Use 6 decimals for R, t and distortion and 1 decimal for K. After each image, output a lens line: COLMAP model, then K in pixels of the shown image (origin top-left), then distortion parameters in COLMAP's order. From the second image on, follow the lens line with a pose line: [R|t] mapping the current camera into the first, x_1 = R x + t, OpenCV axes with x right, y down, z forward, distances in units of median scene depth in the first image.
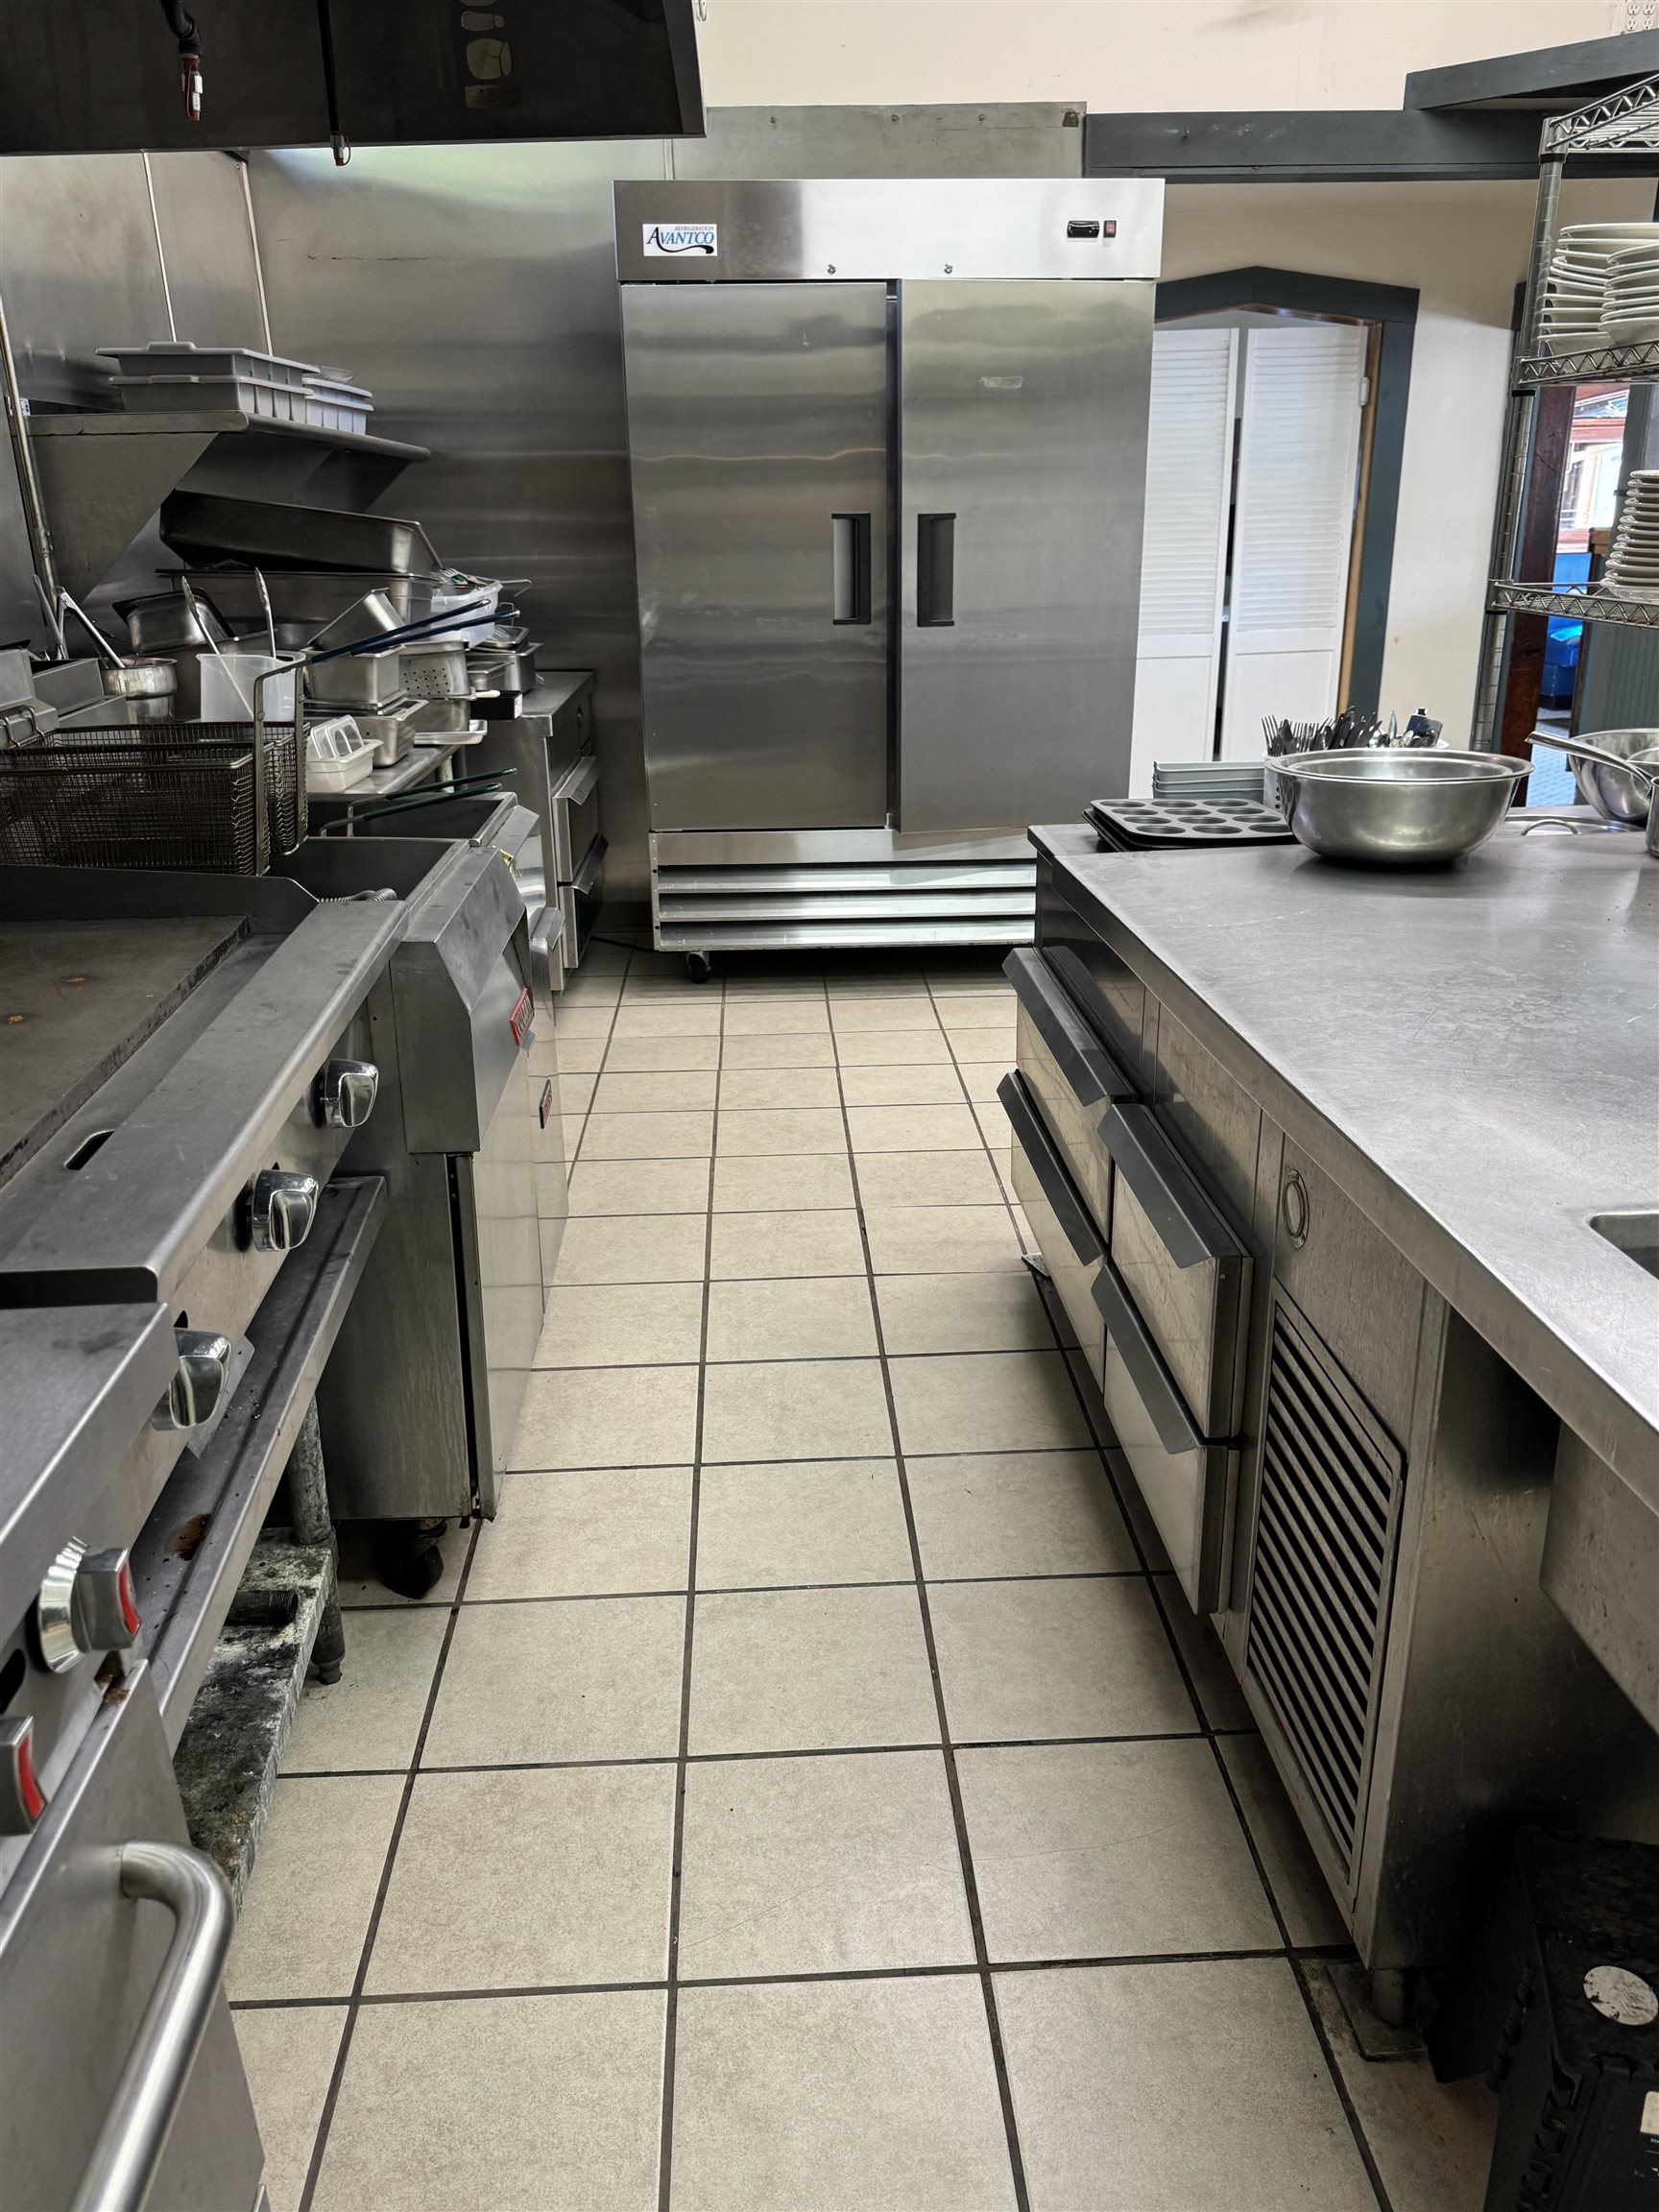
lens RADIAL K [[1655.2, 0, 825.4], [0, 1655.2, 1104.9], [0, 0, 1]] dist [0.003675, -0.007508]
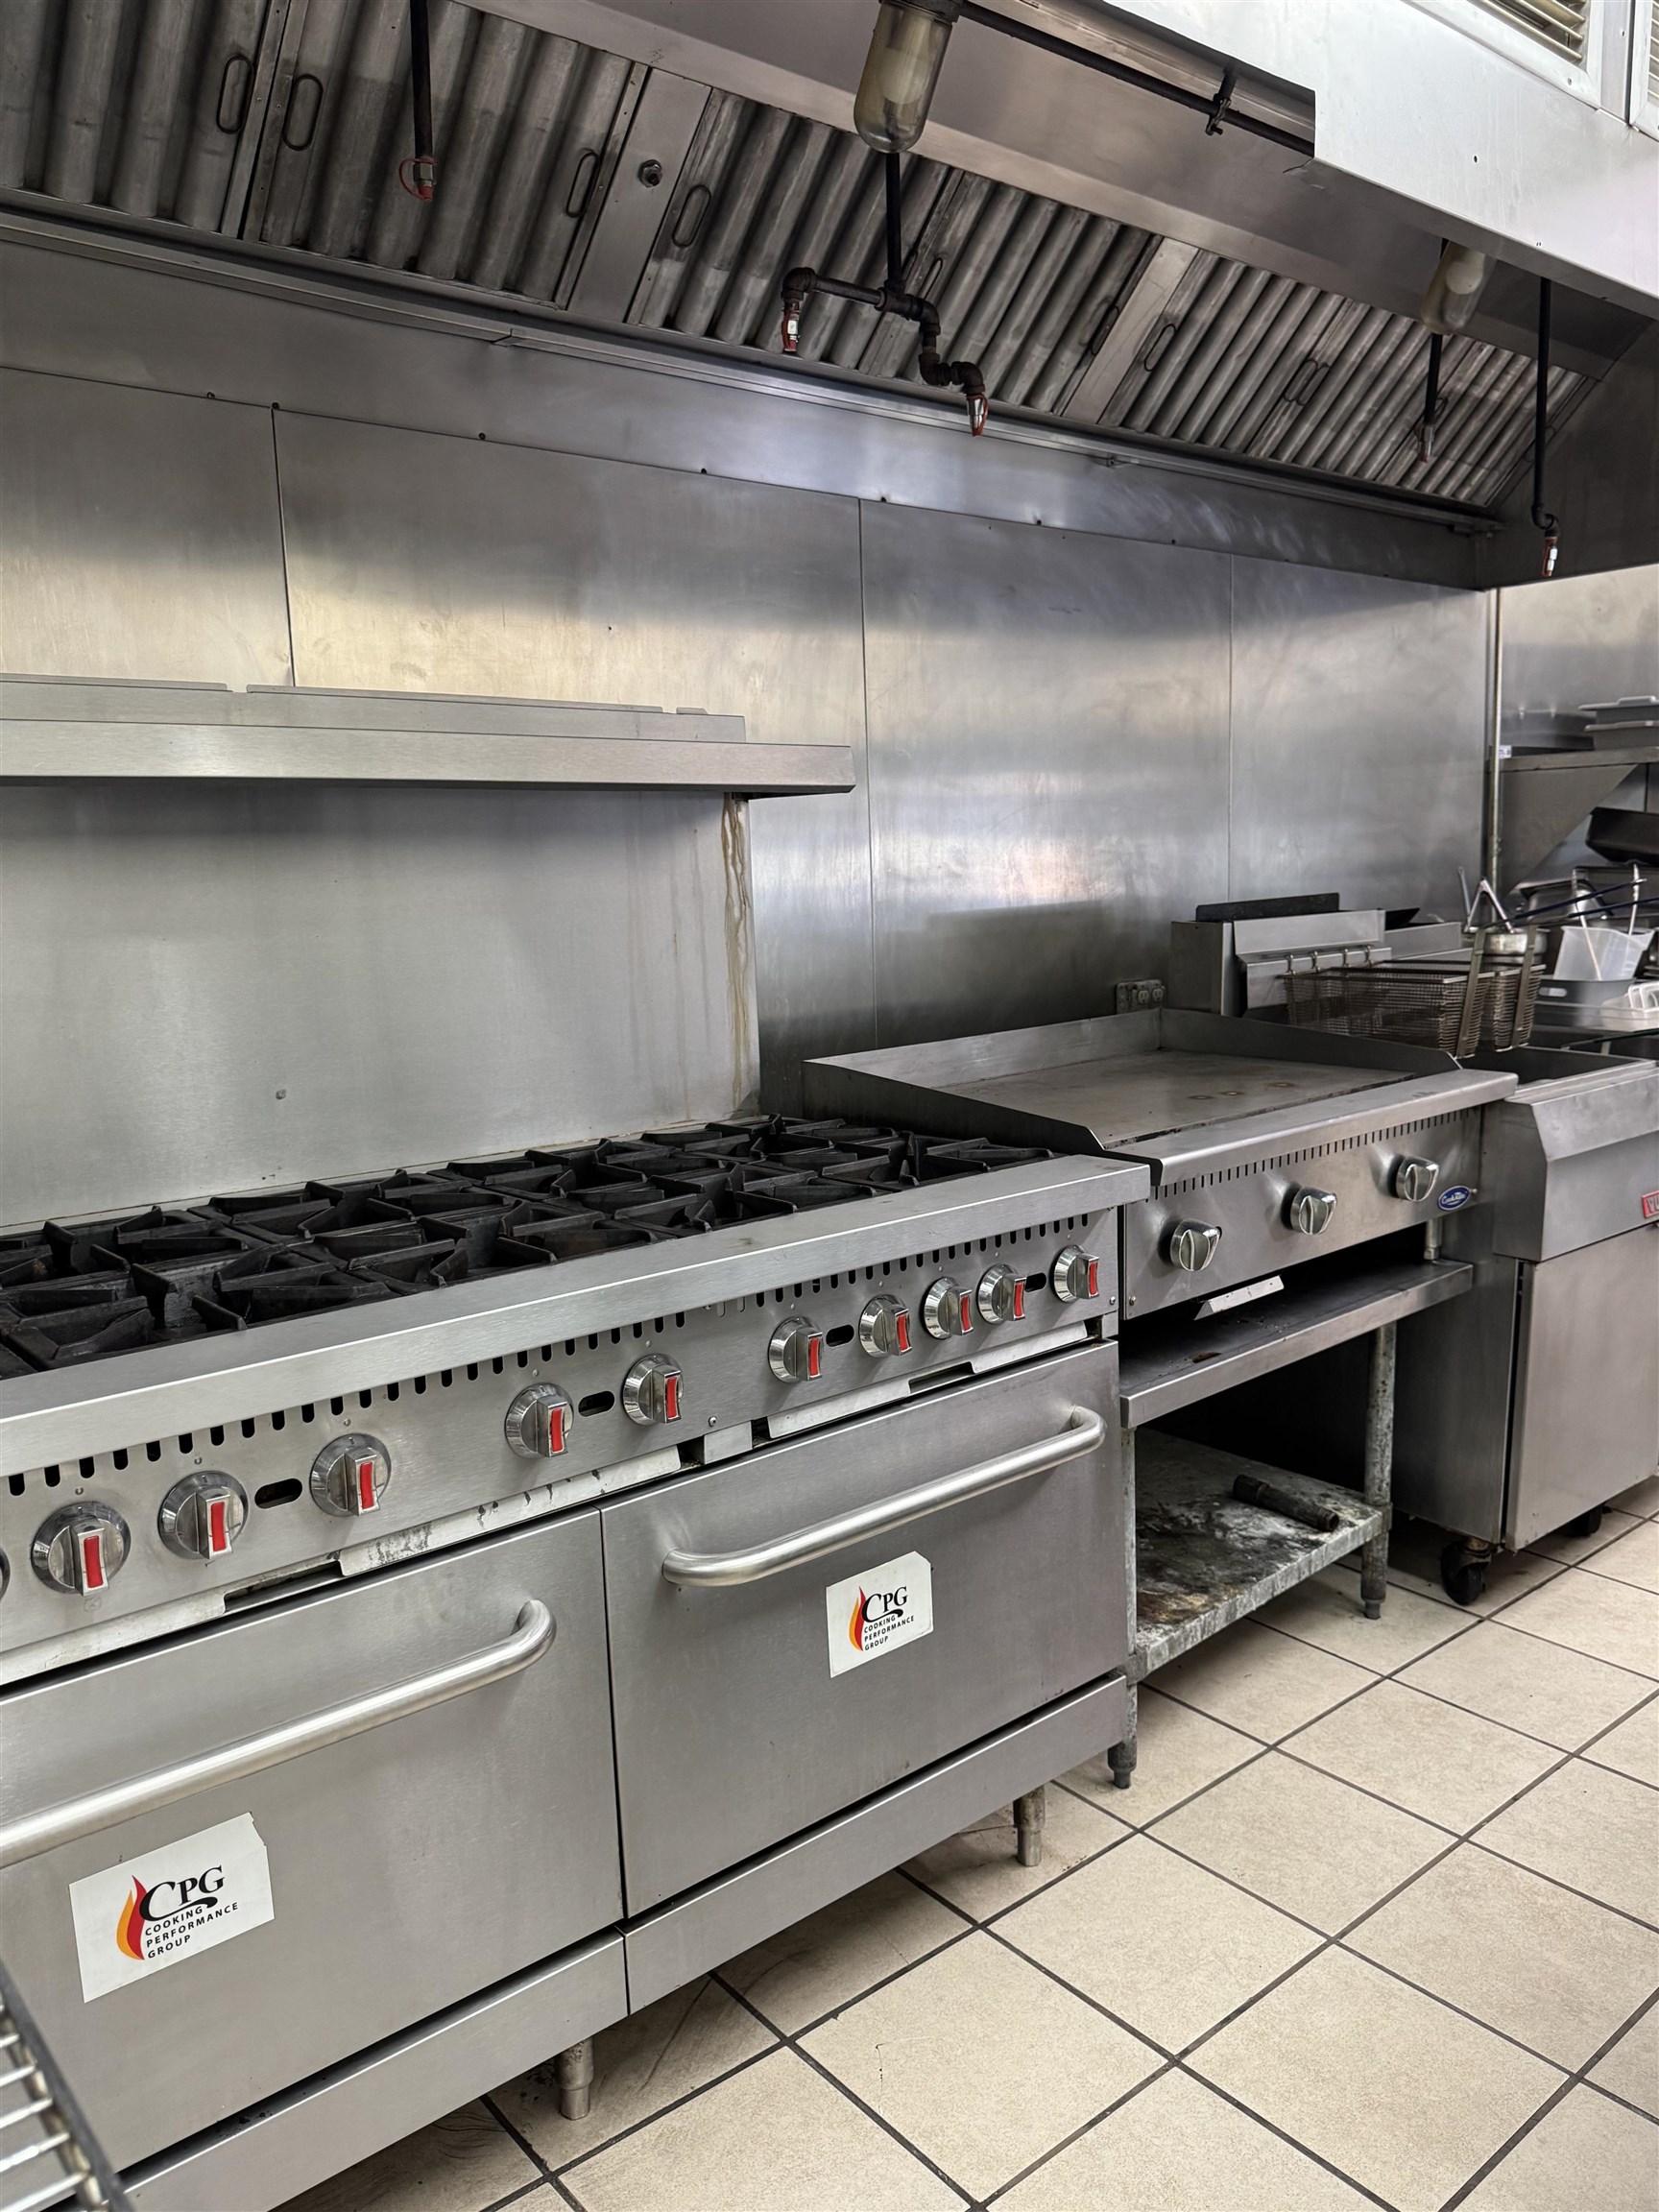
lens RADIAL K [[1655.2, 0, 829.1], [0, 1655.2, 1106.3], [0, 0, 1]] dist [0.003675, -0.007508]
pose [[0.599596, 0.126289, -0.790275, 0.321176], [-0.262887, 0.963756, -0.045445, 0.076373], [0.755893, 0.235002, 0.611064, -0.205842]]
